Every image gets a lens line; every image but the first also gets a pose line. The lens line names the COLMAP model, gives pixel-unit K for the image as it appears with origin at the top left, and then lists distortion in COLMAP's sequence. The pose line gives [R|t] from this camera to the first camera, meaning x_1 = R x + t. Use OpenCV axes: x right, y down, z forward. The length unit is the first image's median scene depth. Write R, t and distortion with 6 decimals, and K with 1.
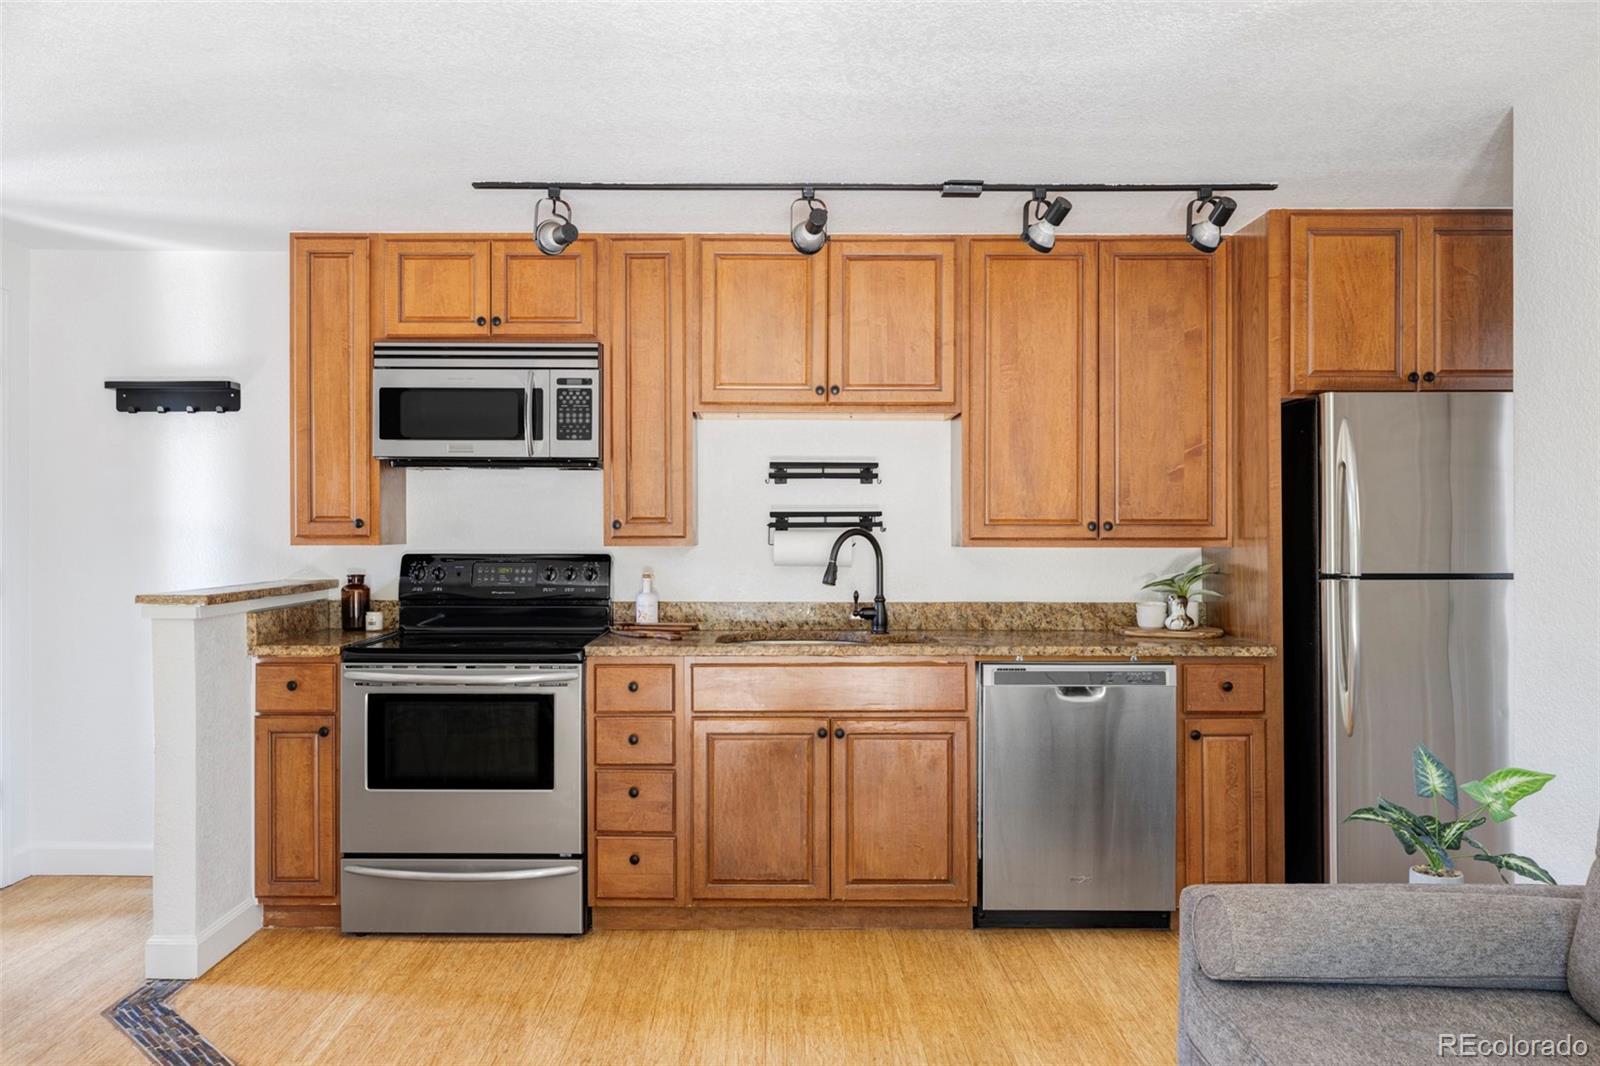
lens RADIAL K [[1217.4, 0, 749.4], [0, 1217.4, 526.5], [0, 0, 1]] dist [0.012462, 0.000170]
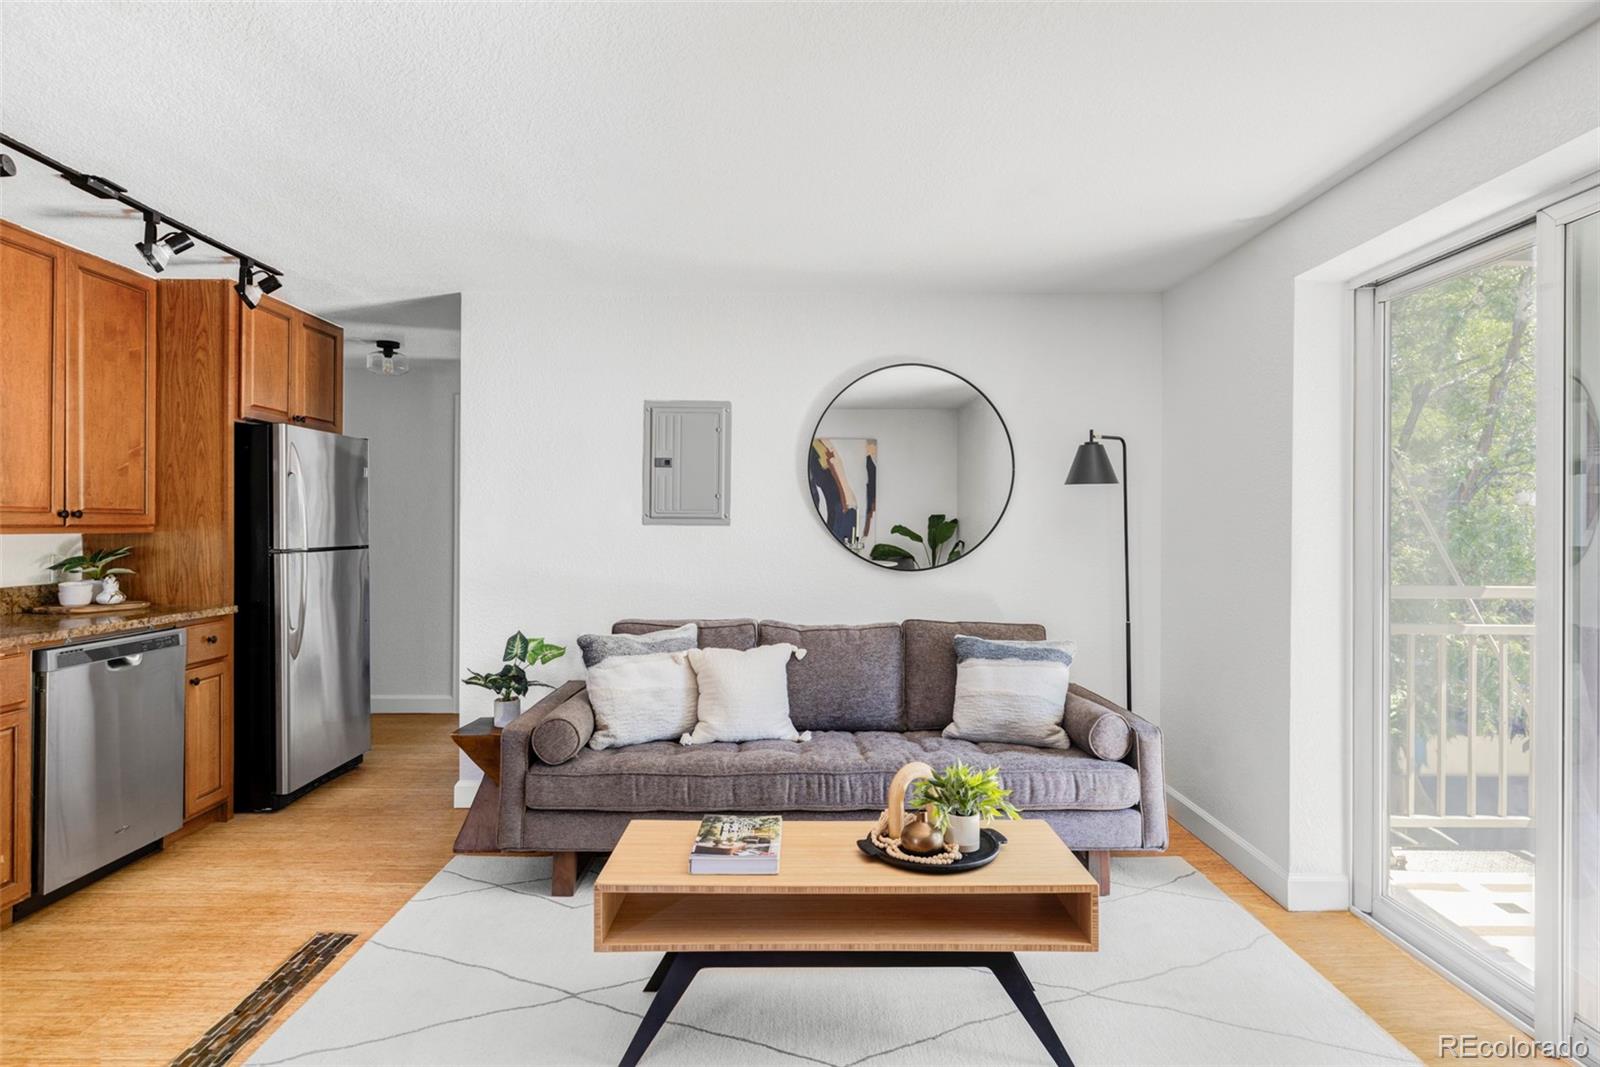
lens RADIAL K [[920.2, 0, 796.6], [0, 920.2, 521.0], [0, 0, 1]] dist [0.008034, 0.003946]
pose [[-0.036513, 0.001290, 0.999332, -0.557924], [-0.012564, 0.999920, -0.001750, -0.000762], [-0.999254, -0.012619, -0.036494, 0.382917]]
